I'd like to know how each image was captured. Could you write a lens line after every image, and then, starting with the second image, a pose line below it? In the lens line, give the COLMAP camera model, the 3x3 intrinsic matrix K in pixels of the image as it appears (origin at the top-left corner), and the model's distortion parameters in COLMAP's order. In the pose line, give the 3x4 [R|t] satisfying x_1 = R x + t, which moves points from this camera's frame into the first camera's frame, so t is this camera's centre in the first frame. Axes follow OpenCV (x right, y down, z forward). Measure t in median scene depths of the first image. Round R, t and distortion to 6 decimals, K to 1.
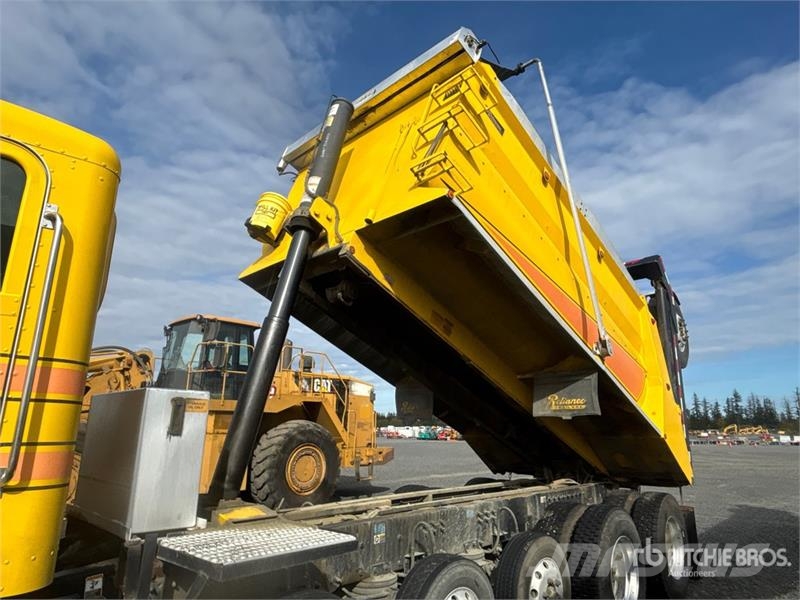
lens RADIAL K [[489.7, 0, 377.5], [0, 489.7, 301.2], [0, 0, 1]] dist [-0.022167, -0.000065]
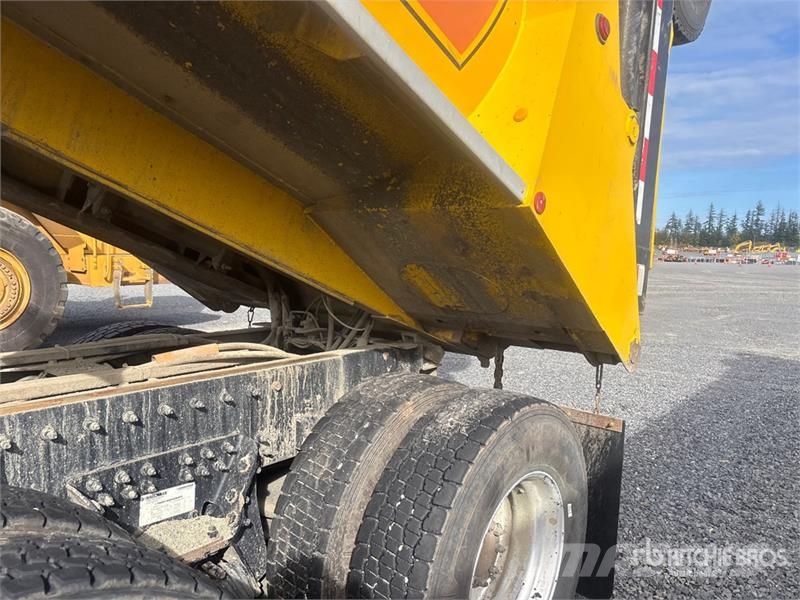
lens RADIAL K [[593.5, 0, 411.6], [0, 593.5, 298.0], [0, 0, 1]] dist [0.077571, -0.002579]
pose [[0.993087, 0.005441, 0.117253, 0.063152], [-0.045621, 0.938280, 0.342854, 0.028519], [-0.108151, -0.345834, 0.932042, 0.090180]]
